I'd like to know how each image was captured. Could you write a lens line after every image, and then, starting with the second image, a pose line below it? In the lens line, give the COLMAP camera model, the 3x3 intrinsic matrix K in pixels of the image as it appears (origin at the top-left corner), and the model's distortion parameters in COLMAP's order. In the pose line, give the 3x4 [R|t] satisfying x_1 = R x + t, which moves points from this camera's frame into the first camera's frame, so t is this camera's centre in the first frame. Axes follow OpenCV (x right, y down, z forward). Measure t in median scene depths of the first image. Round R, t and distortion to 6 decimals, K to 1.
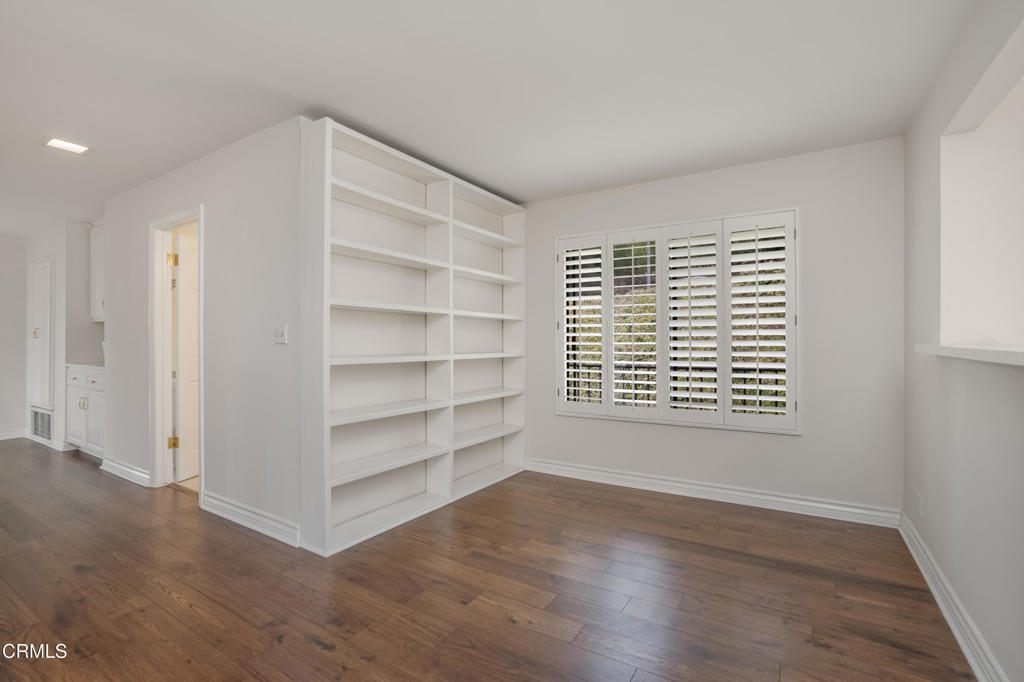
lens RADIAL K [[489.0, 0, 504.2], [0, 489.0, 341.0], [0, 0, 1]] dist [-0.026267, 0.000241]
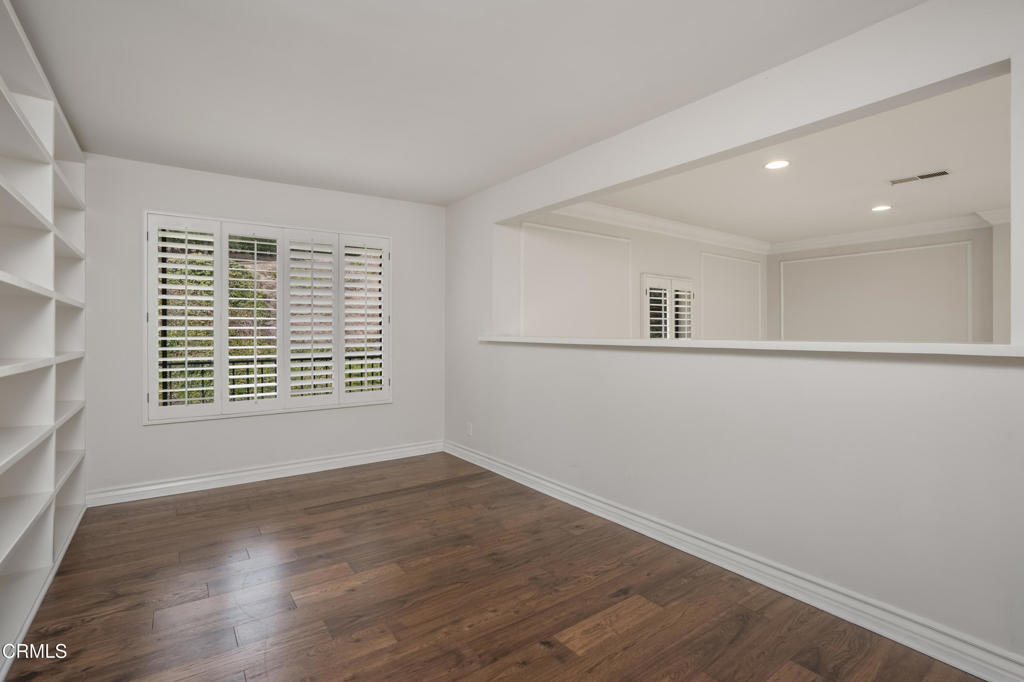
lens RADIAL K [[493.2, 0, 514.7], [0, 493.2, 330.3], [0, 0, 1]] dist [-0.008323, 0.000100]
pose [[0.366449, 0.002795, 0.930434, -0.510202], [0.001652, 0.999992, -0.003655, -0.005751], [-0.930437, 0.002876, 0.366442, 0.138275]]
